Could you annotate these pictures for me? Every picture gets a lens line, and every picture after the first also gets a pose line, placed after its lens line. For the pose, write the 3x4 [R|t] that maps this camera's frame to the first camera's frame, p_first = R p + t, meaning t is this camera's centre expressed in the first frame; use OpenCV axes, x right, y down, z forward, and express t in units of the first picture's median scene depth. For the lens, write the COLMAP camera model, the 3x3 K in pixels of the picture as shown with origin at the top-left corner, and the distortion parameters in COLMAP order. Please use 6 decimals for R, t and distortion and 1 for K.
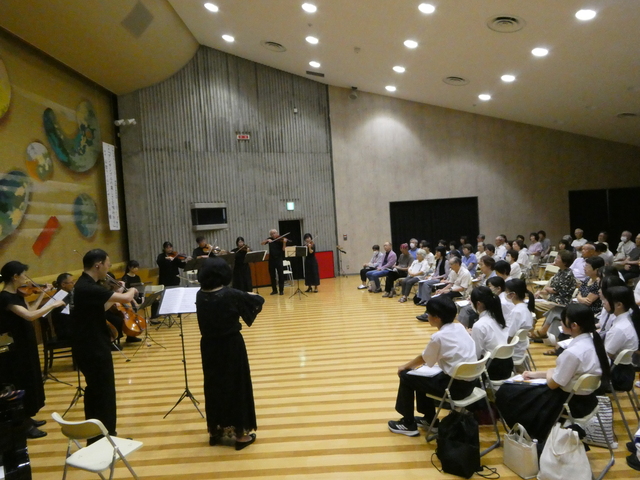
lens RADIAL K [[471.3, 0, 315.9], [0, 471.3, 236.5], [0, 0, 1]] dist [0.033925, -0.005937]
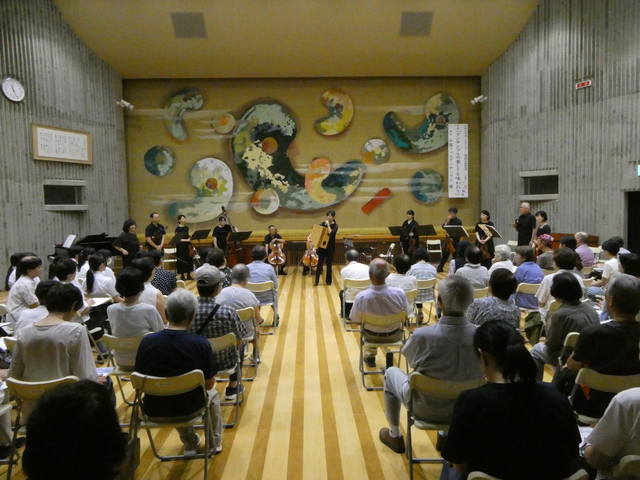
lens RADIAL K [[444.2, 0, 325.5], [0, 444.2, 240.6], [0, 0, 1]] dist [0.001581, 0.006957]
pose [[0.053789, 0.139594, -0.988747, 0.702752], [-0.012338, 0.990198, 0.139128, -0.060186], [0.998476, 0.004715, 0.054984, 0.637536]]
